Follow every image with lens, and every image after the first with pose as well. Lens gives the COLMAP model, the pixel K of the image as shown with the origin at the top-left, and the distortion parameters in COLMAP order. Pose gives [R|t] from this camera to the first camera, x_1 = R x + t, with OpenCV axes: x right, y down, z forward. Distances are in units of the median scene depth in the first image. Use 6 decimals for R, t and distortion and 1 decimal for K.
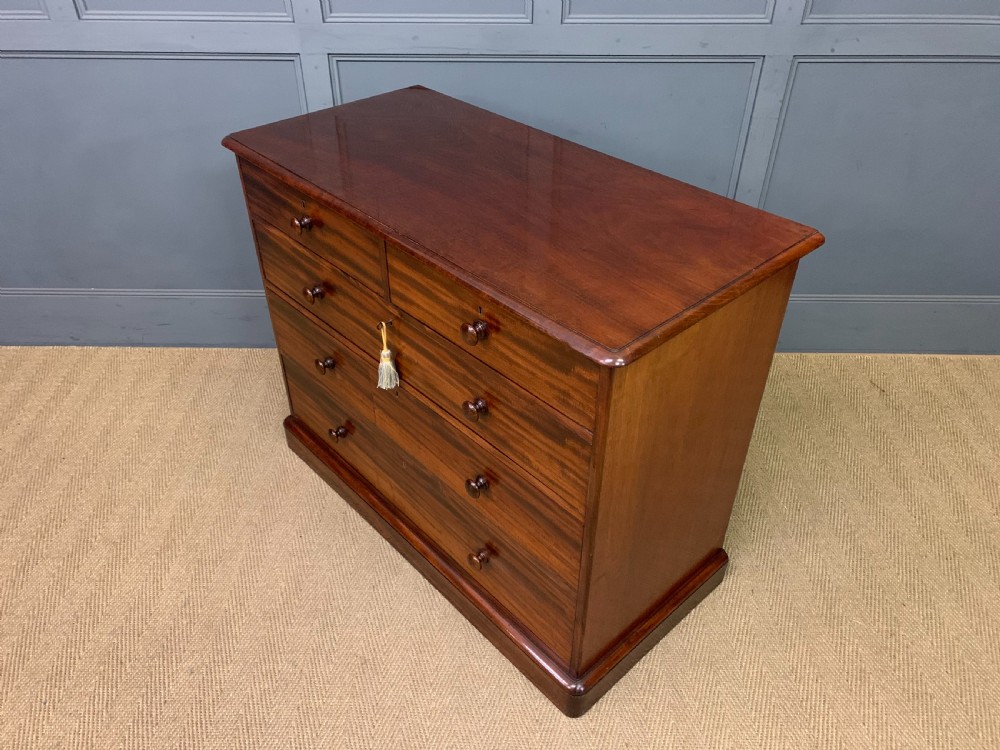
lens RADIAL K [[765.4, 0, 492.4], [0, 765.4, 380.4], [0, 0, 1]] dist [0.046003, -0.030529]
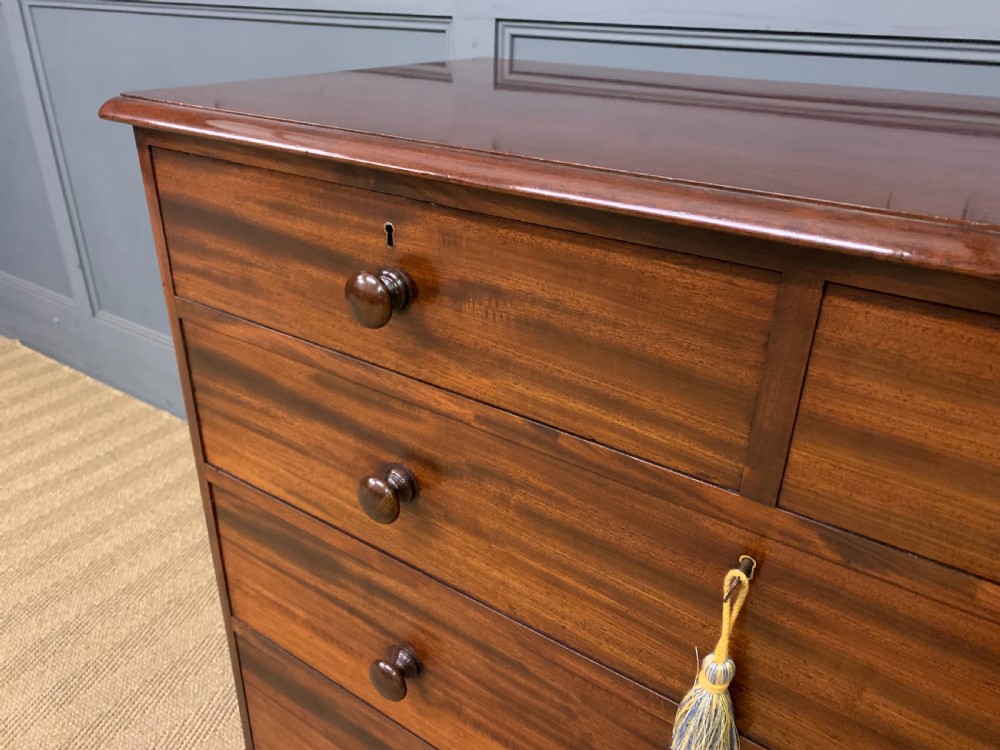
lens RADIAL K [[765.4, 0, 495.9], [0, 765.4, 368.0], [0, 0, 1]] dist [0.046003, -0.030529]
pose [[0.832852, 0.256654, -0.490393, 0.105513], [-0.352005, 0.929341, -0.111439, -0.148524], [0.427141, 0.265433, 0.864347, 0.625300]]
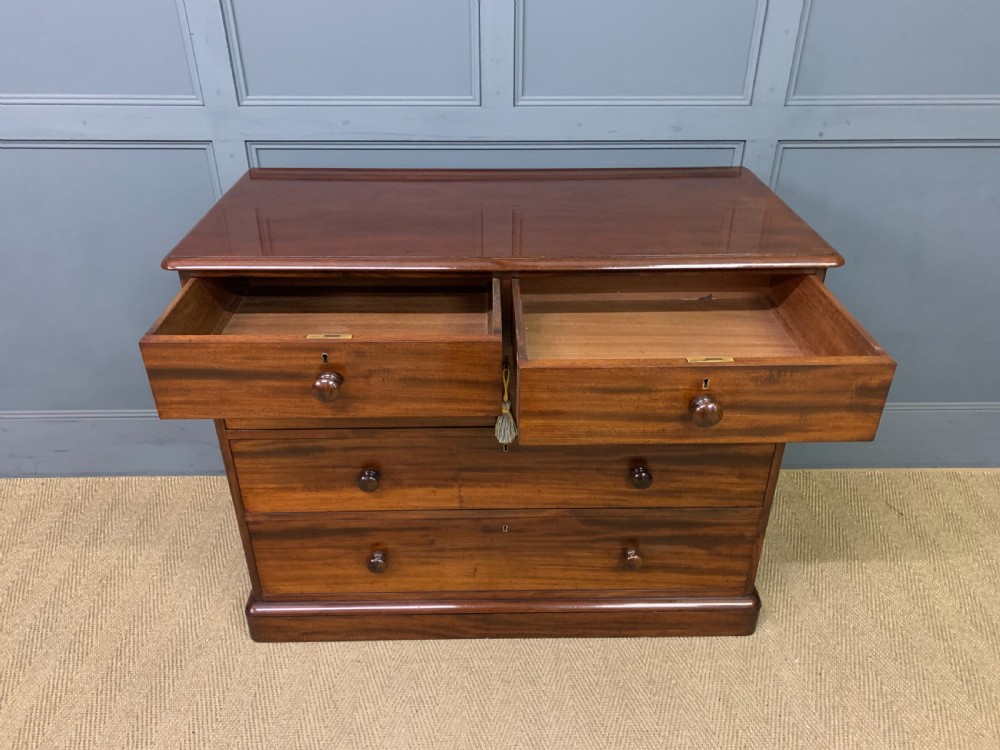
lens RADIAL K [[765.4, 0, 504.2], [0, 765.4, 383.7], [0, 0, 1]] dist [0.046003, -0.030529]
pose [[0.999337, -0.016397, 0.032503, 0.044581], [0.020063, 0.993059, -0.115892, -0.048906], [-0.030377, 0.116467, 0.992730, 0.170787]]
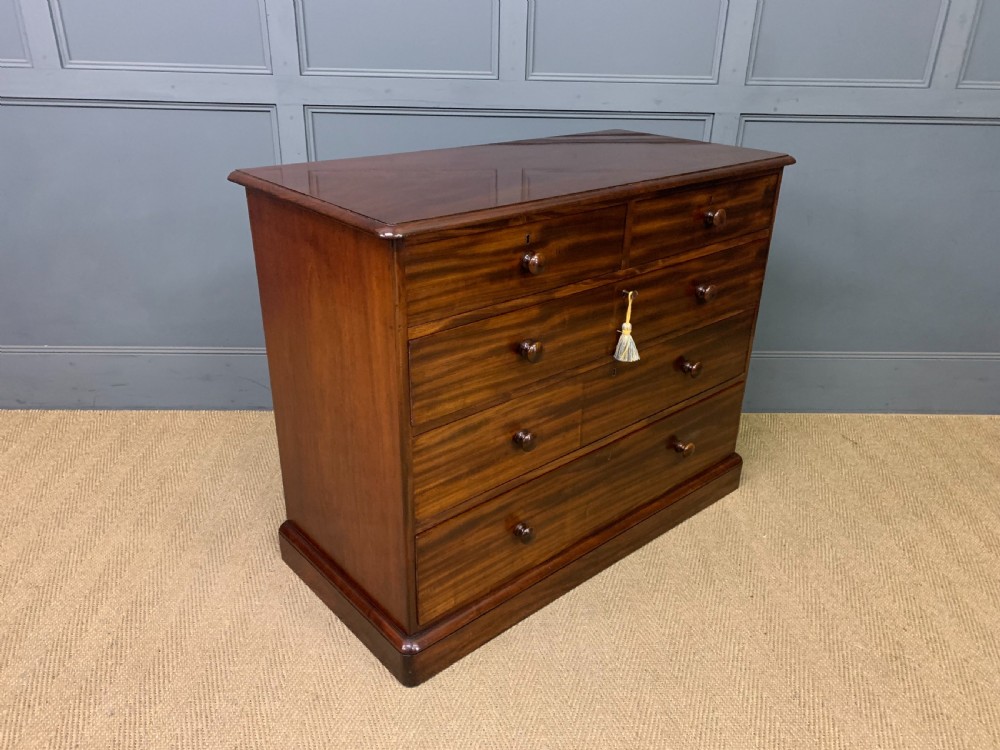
lens RADIAL K [[765.4, 0, 500.8], [0, 765.4, 380.0], [0, 0, 1]] dist [0.046003, -0.030529]
pose [[0.998614, -0.001724, 0.052598, -0.001850], [0.012984, 0.976639, -0.214496, 0.173211], [-0.050999, 0.214882, 0.975308, 0.048065]]
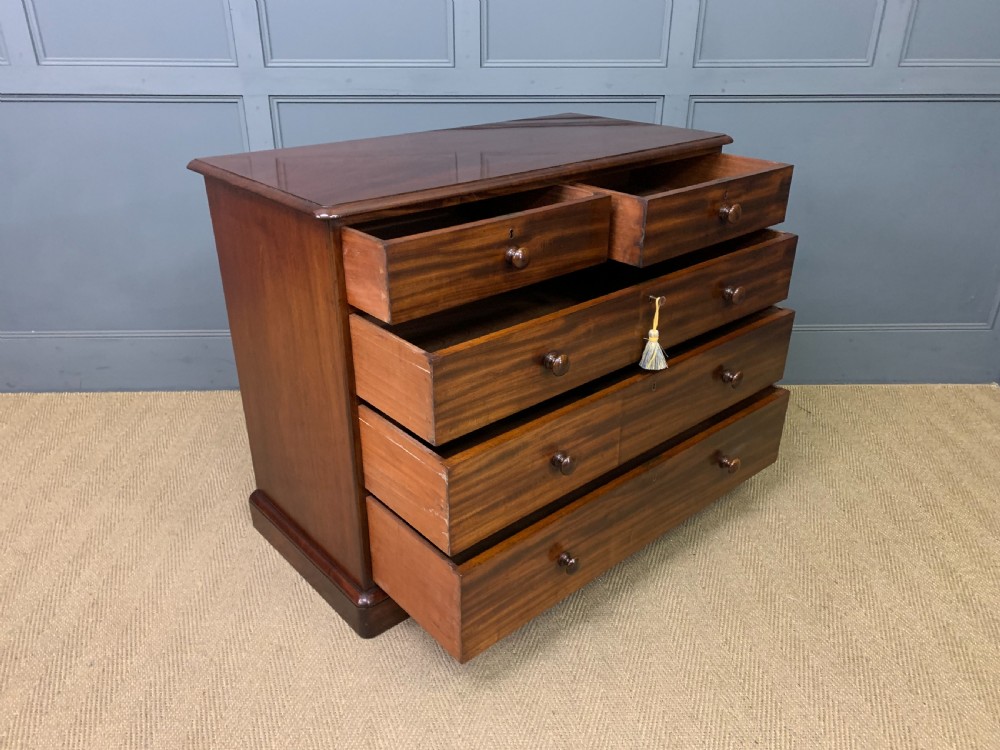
lens RADIAL K [[765.4, 0, 490.9], [0, 765.4, 379.9], [0, 0, 1]] dist [0.046003, -0.030529]
pose [[0.999138, -0.018510, 0.037154, 0.054276], [0.025498, 0.979978, -0.197467, 0.200217], [-0.032755, 0.198244, 0.979605, -0.001182]]
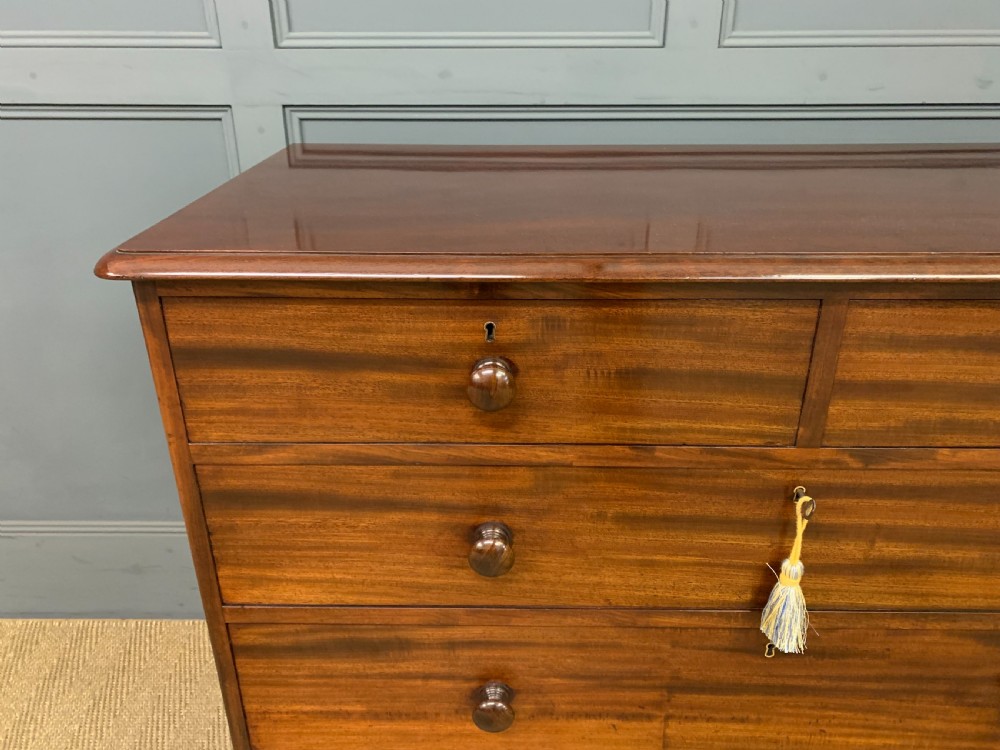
lens RADIAL K [[765.4, 0, 497.7], [0, 765.4, 373.6], [0, 0, 1]] dist [0.046003, -0.030529]
pose [[0.999985, -0.003170, -0.004428, -0.062119], [0.002113, 0.975264, -0.221033, -0.122093], [0.005019, 0.221021, 0.975256, 0.526165]]
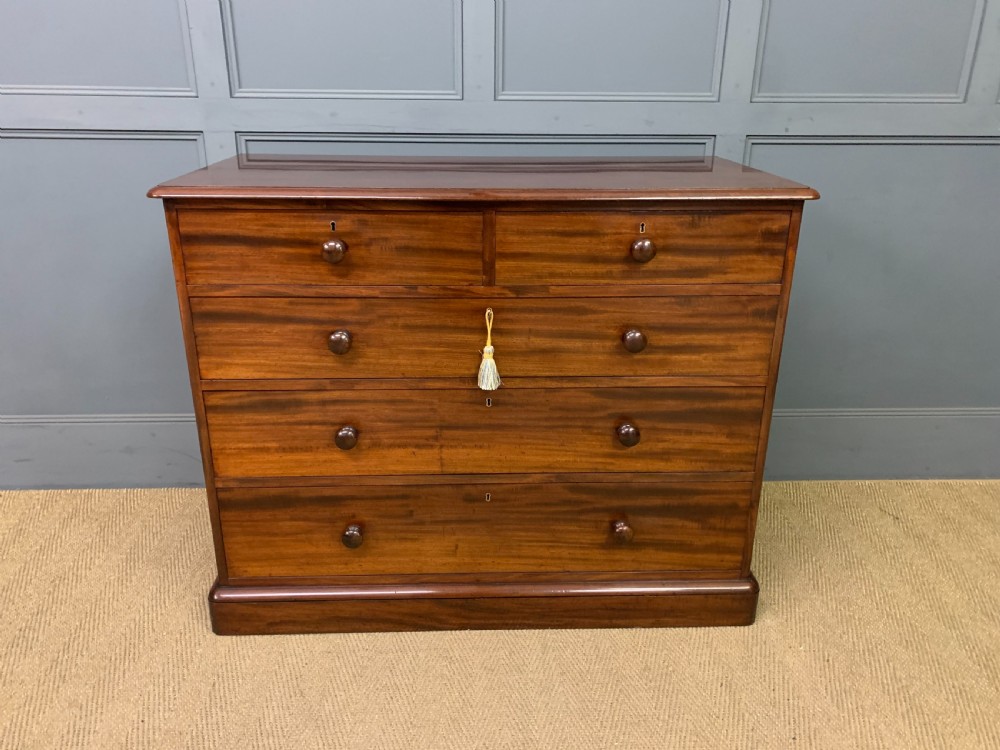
lens RADIAL K [[765.4, 0, 493.6], [0, 765.4, 366.7], [0, 0, 1]] dist [0.046003, -0.030529]
pose [[0.998582, -0.012357, 0.051776, 0.036800], [0.026751, 0.957428, -0.287431, 0.105091], [-0.046020, 0.288408, 0.956401, 0.215163]]
